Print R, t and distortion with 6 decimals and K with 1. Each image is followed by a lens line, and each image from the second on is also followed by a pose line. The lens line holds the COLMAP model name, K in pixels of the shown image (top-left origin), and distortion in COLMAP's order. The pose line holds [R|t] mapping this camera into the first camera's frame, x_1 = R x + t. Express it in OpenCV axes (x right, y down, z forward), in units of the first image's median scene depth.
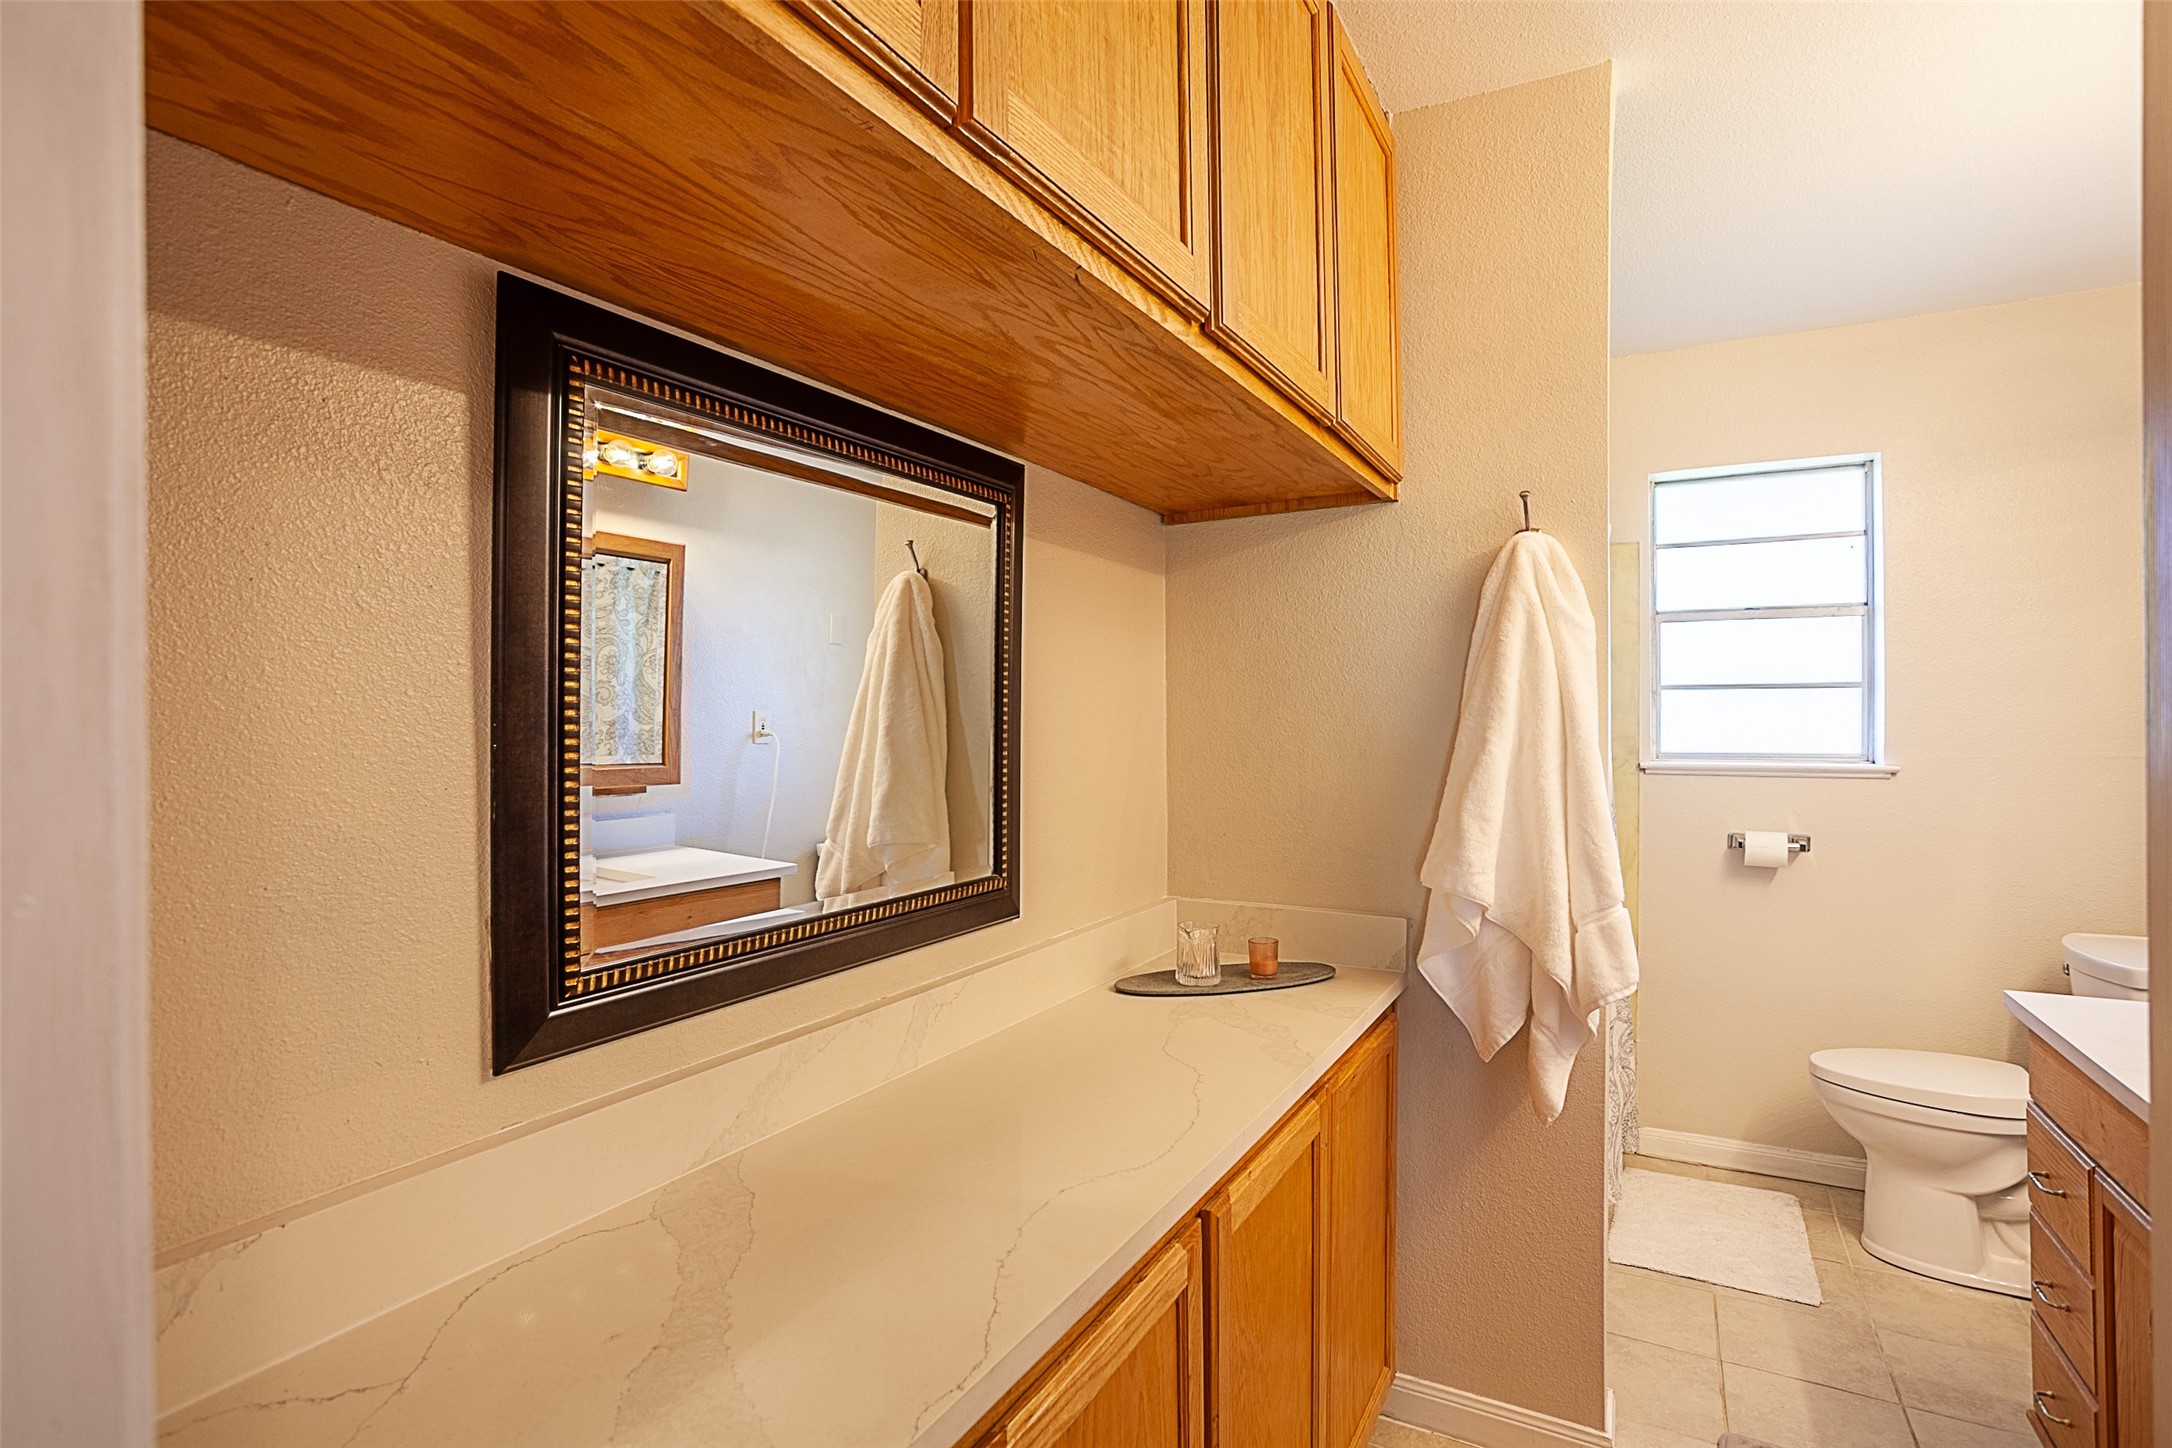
lens RADIAL K [[1077.3, 0, 1067.8], [0, 1077.3, 709.5], [0, 0, 1]] dist [-0.051902, 0.019814]
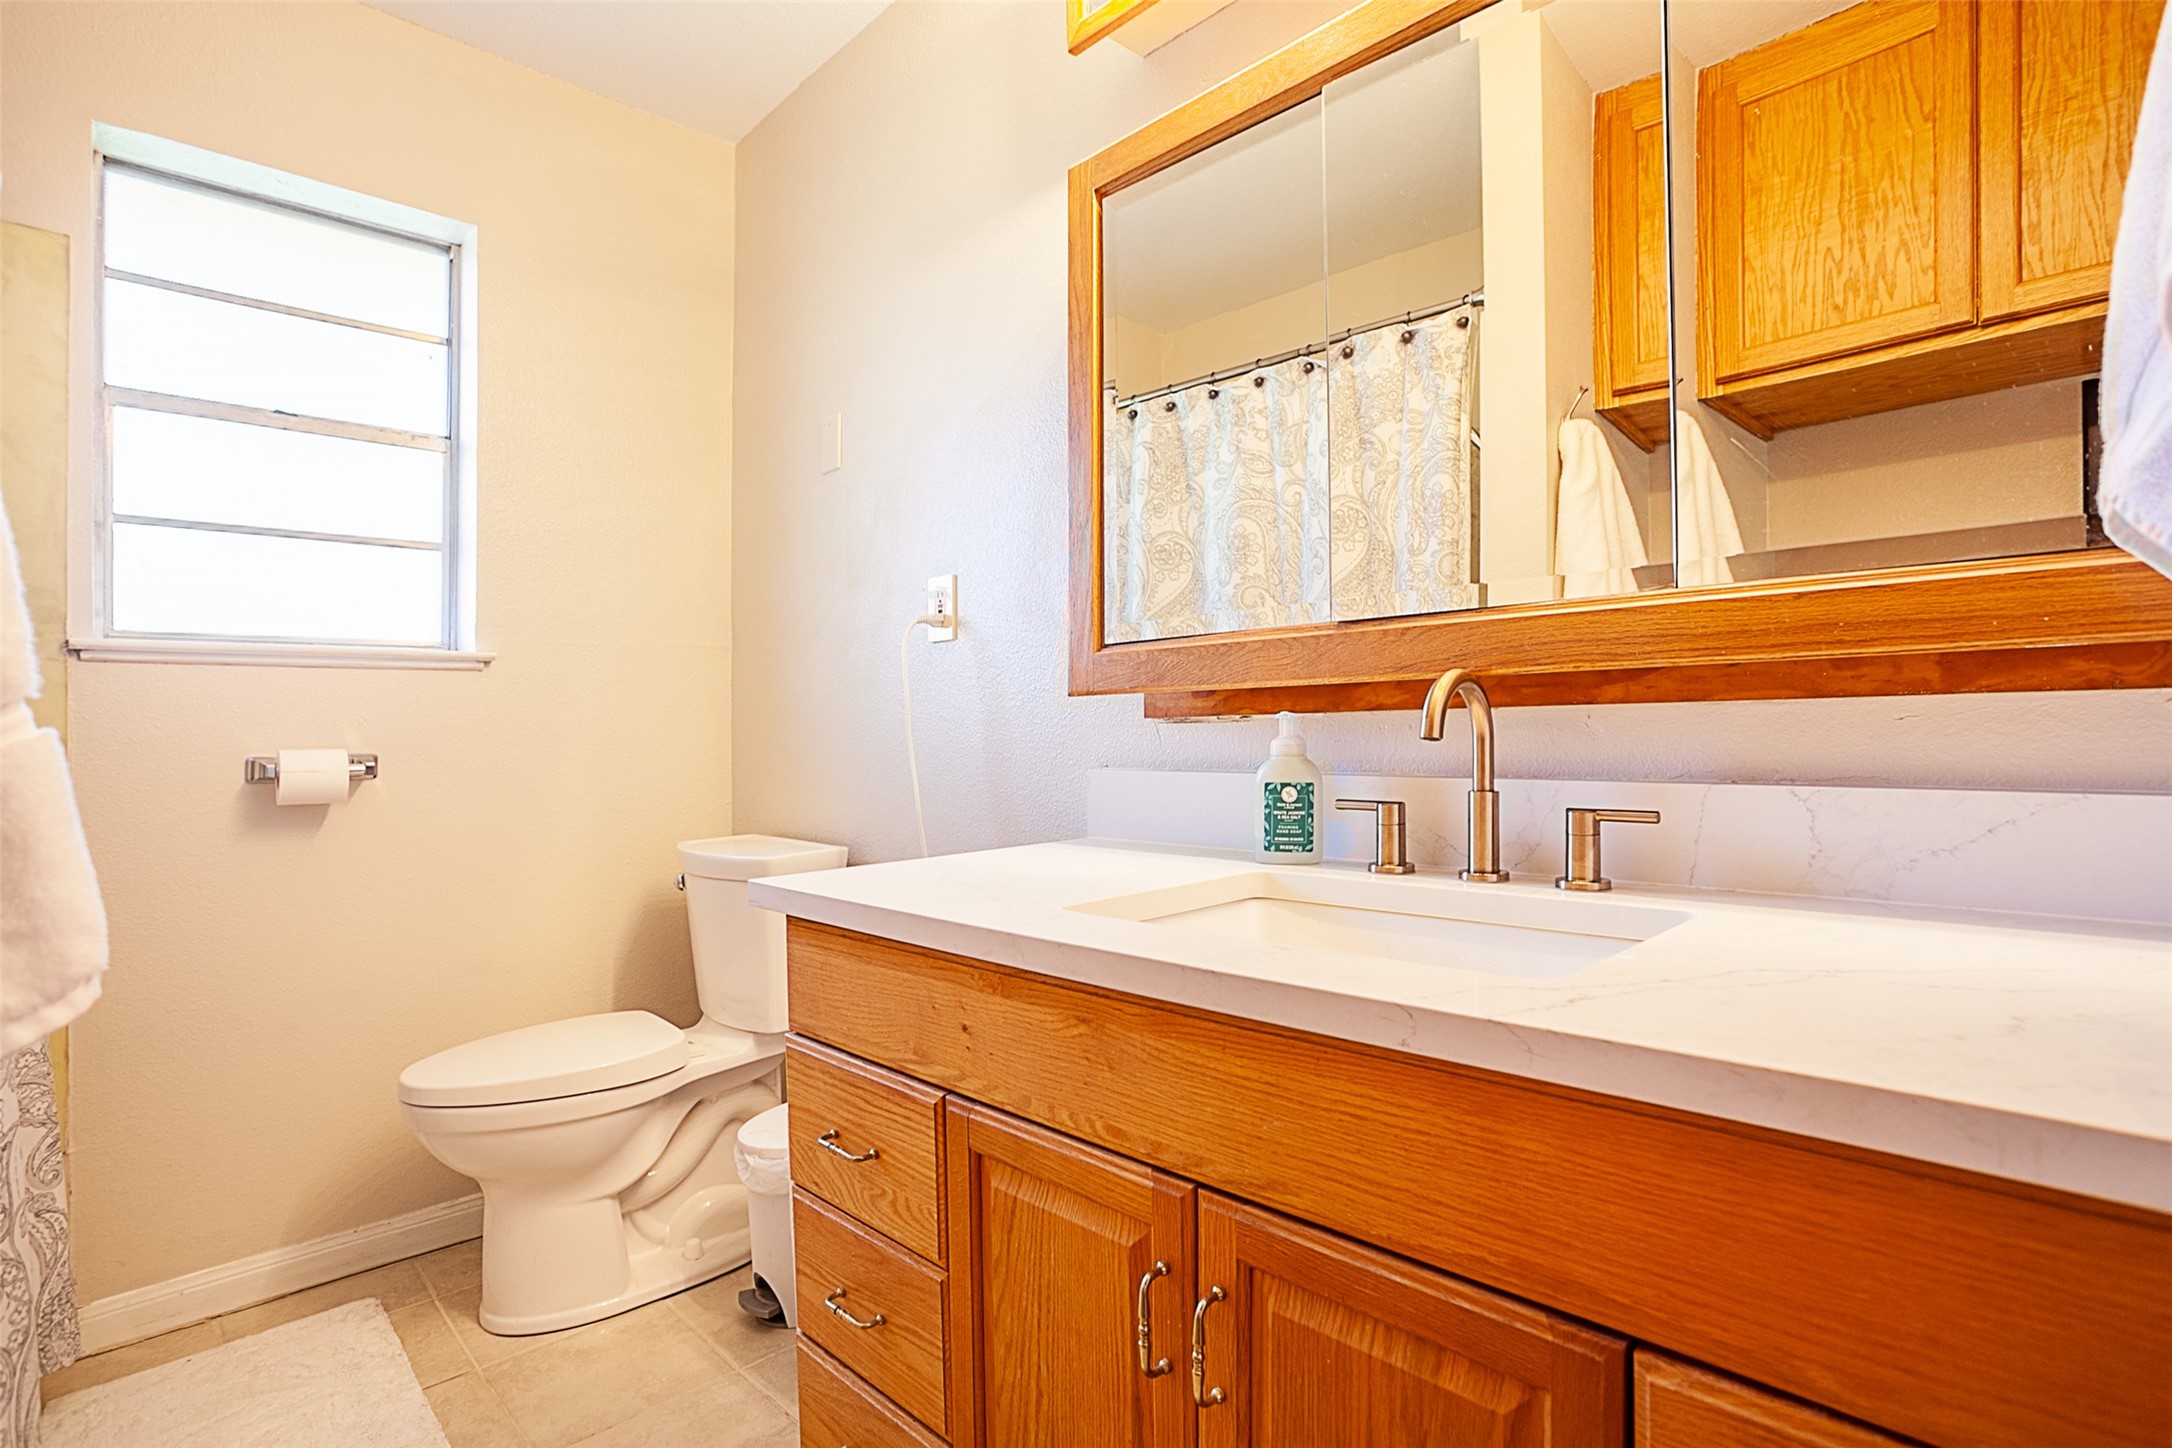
lens RADIAL K [[1077.3, 0, 1112.9], [0, 1077.3, 720.7], [0, 0, 1]] dist [-0.051902, 0.019814]
pose [[0.280264, 0.002245, 0.959920, 0.184472], [0.007087, 0.999965, -0.004408, 0.103728], [-0.959897, 0.008038, 0.280238, 0.354249]]
